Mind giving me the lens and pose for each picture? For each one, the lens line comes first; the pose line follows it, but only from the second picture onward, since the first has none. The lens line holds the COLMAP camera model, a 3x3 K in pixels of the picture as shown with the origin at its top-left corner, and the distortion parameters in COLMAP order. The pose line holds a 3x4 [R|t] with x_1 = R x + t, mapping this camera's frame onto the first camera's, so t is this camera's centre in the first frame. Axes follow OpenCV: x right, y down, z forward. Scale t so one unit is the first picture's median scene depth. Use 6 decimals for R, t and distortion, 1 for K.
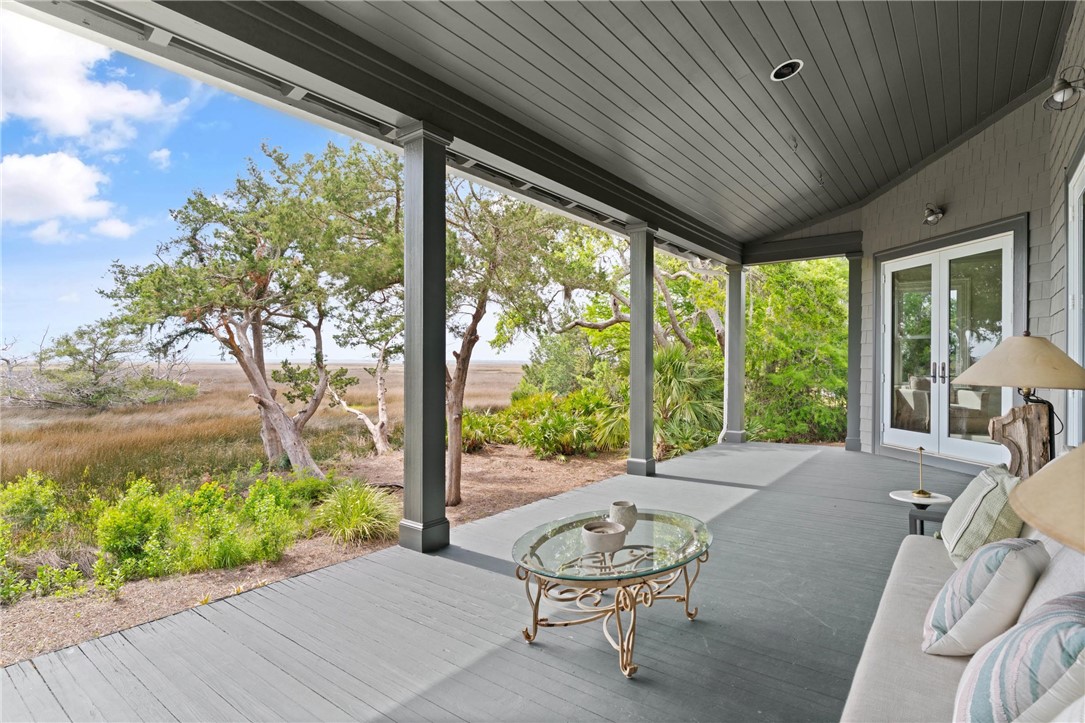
lens RADIAL K [[553.4, 0, 542.5], [0, 553.4, 361.5], [0, 0, 1]] dist [0.000680, 0.000226]
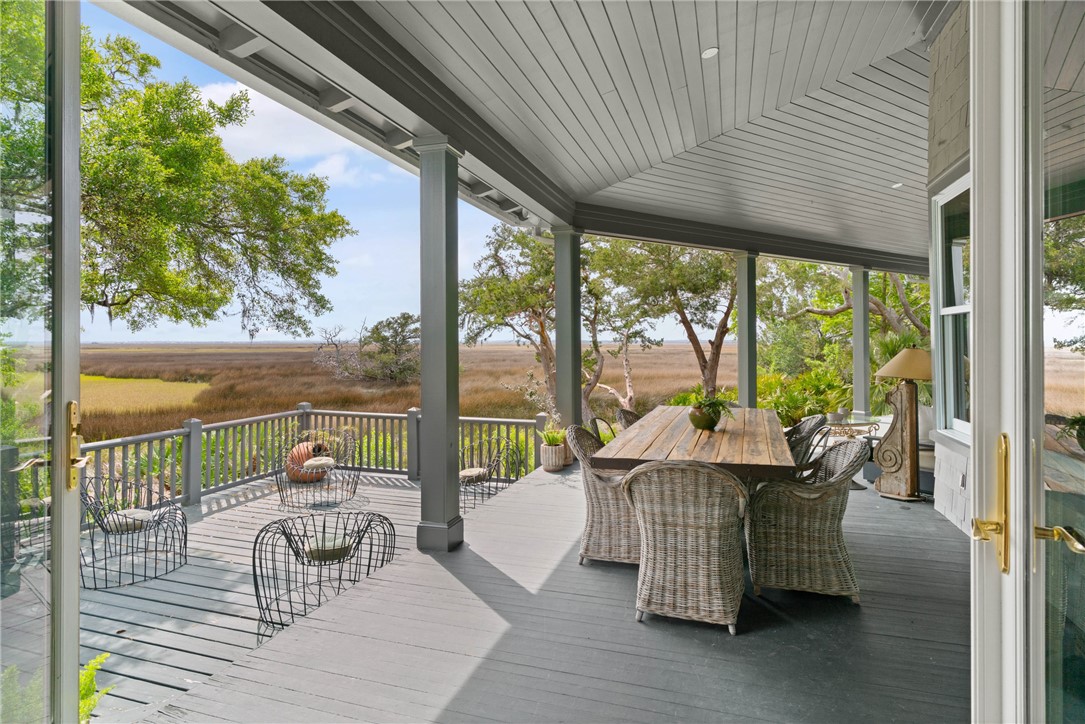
lens RADIAL K [[578.3, 0, 543.1], [0, 578.3, 342.7], [0, 0, 1]] dist [0.001846, -0.000058]
pose [[0.936949, -0.005341, -0.349426, -0.028573], [0.005712, 0.999984, 0.000033, -0.007926], [0.349420, -0.002027, 0.936964, -0.251717]]
